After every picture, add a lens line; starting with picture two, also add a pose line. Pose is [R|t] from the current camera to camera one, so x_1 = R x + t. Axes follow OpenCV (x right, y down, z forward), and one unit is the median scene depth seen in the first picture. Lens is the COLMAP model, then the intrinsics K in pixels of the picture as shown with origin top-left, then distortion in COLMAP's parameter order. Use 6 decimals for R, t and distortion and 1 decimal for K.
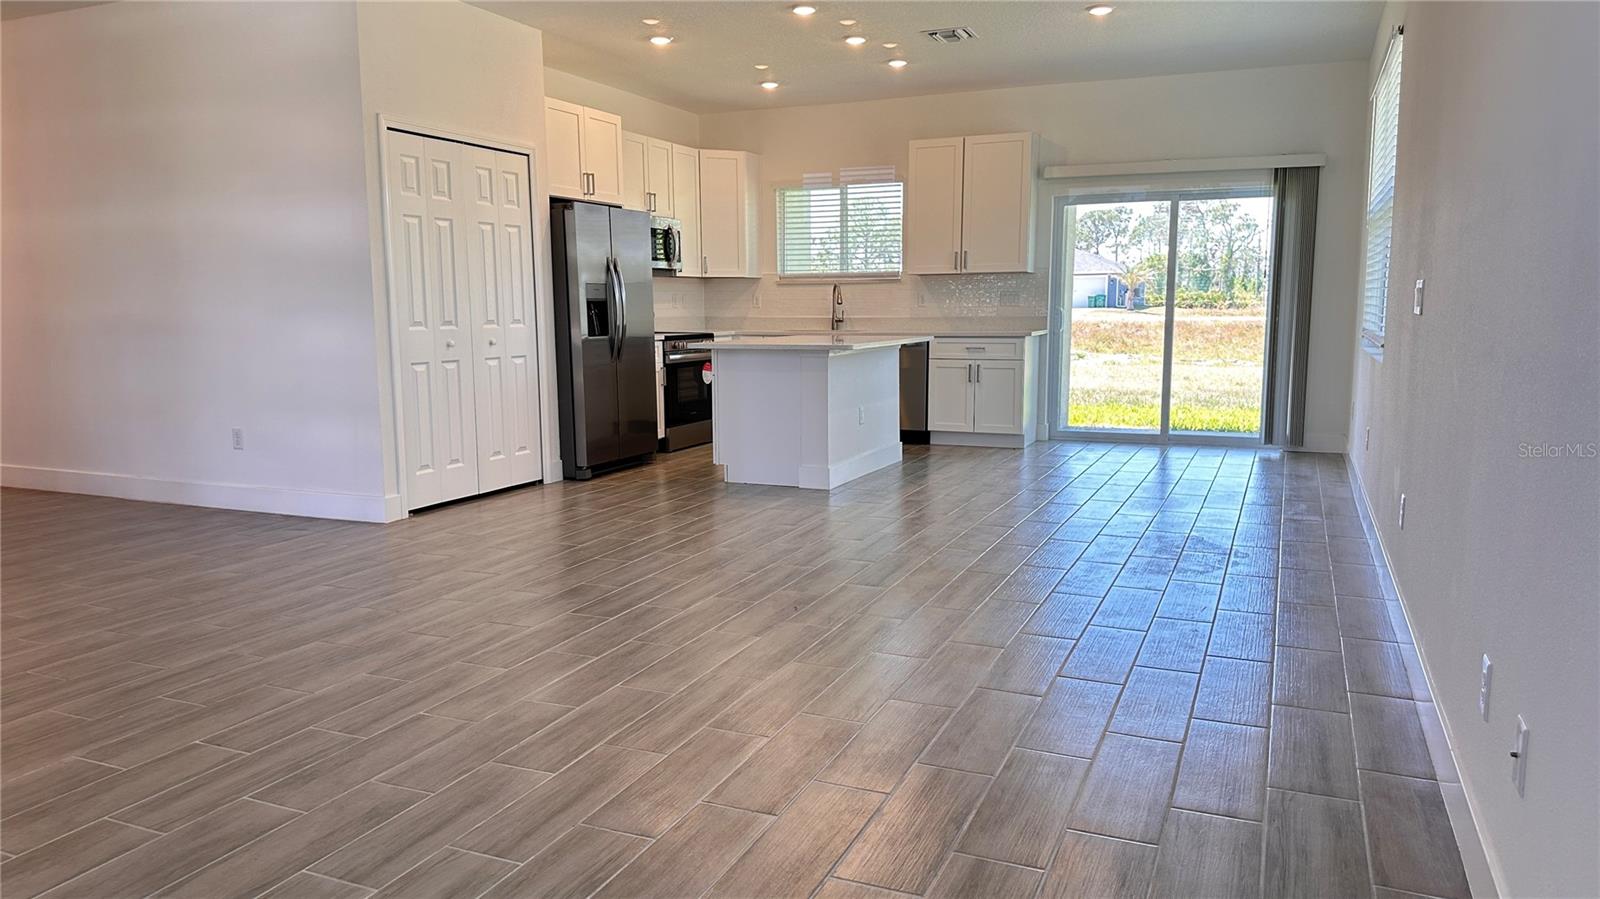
lens RADIAL K [[1120.4, 0, 792.4], [0, 1120.4, 458.8], [0, 0, 1]] dist [0.065215, -0.085765]
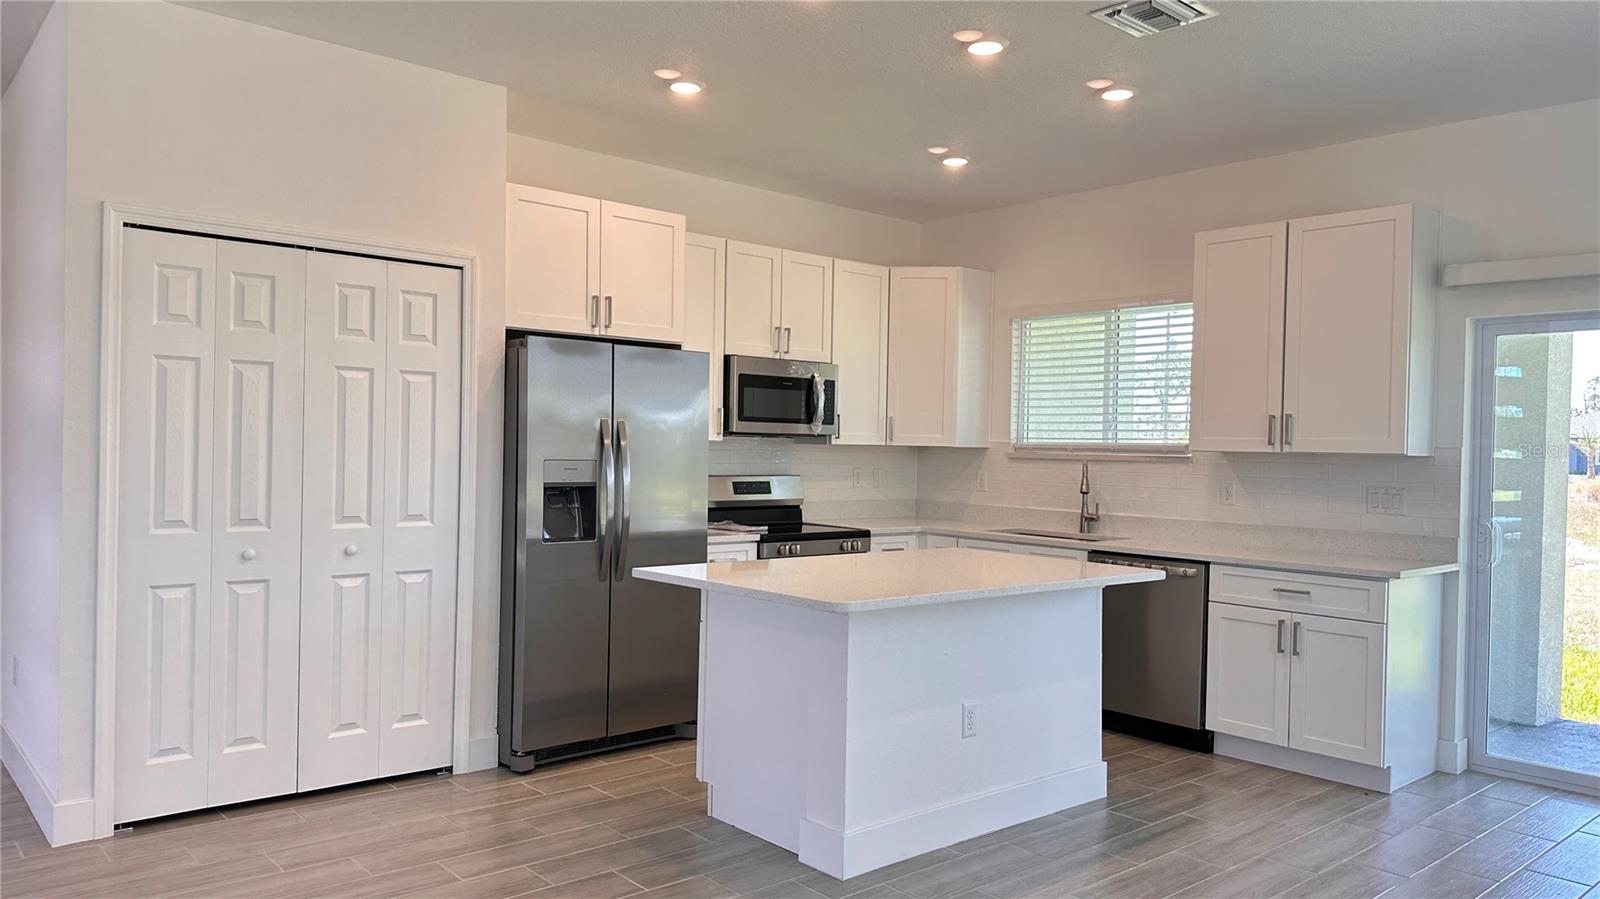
lens RADIAL K [[1120.4, 0, 792.6], [0, 1120.4, 451.4], [0, 0, 1]] dist [0.065215, -0.085765]
pose [[0.902643, 0.028146, -0.429469, 0.213024], [-0.086414, 0.989391, -0.116780, -0.096389], [0.421626, 0.142522, 0.895499, 0.475423]]
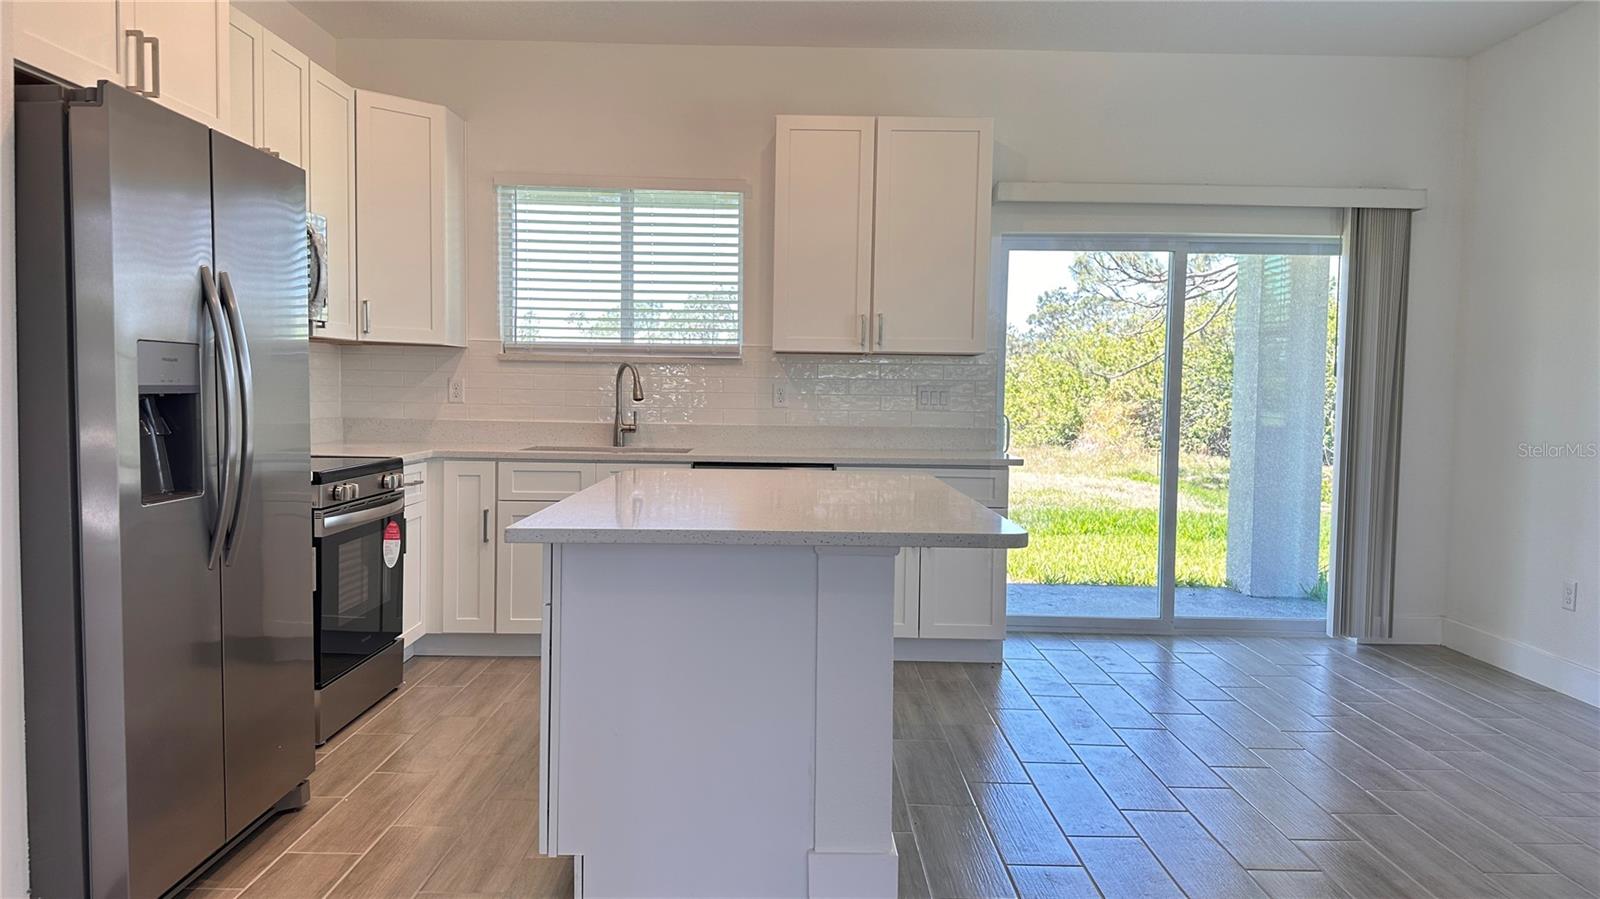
lens RADIAL K [[1120.4, 0, 790.6], [0, 1120.4, 443.4], [0, 0, 1]] dist [0.065215, -0.085765]
pose [[0.914887, 0.001495, 0.403707, -0.141073], [0.033788, 0.996201, -0.080260, -0.092798], [-0.402293, 0.087070, 0.911361, 0.620594]]
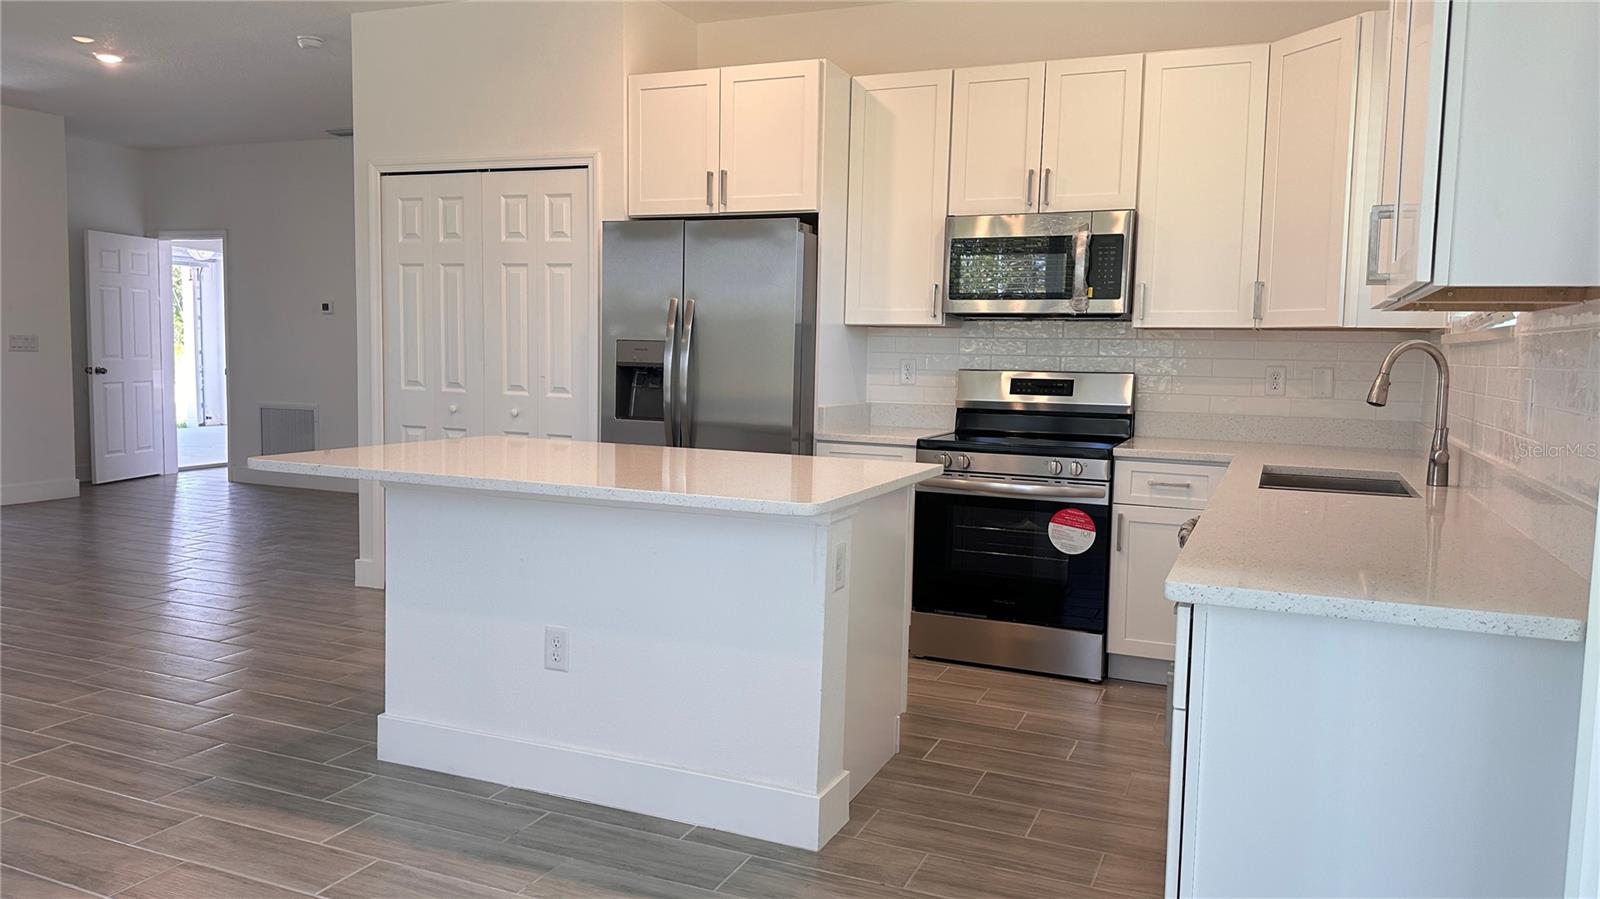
lens RADIAL K [[1120.4, 0, 807.2], [0, 1120.4, 451.7], [0, 0, 1]] dist [0.065215, -0.085765]
pose [[0.009446, 0.099736, -0.994969, 0.479465], [-0.160885, 0.982202, 0.096929, -0.170013], [0.986928, 0.159160, 0.025324, 1.081123]]
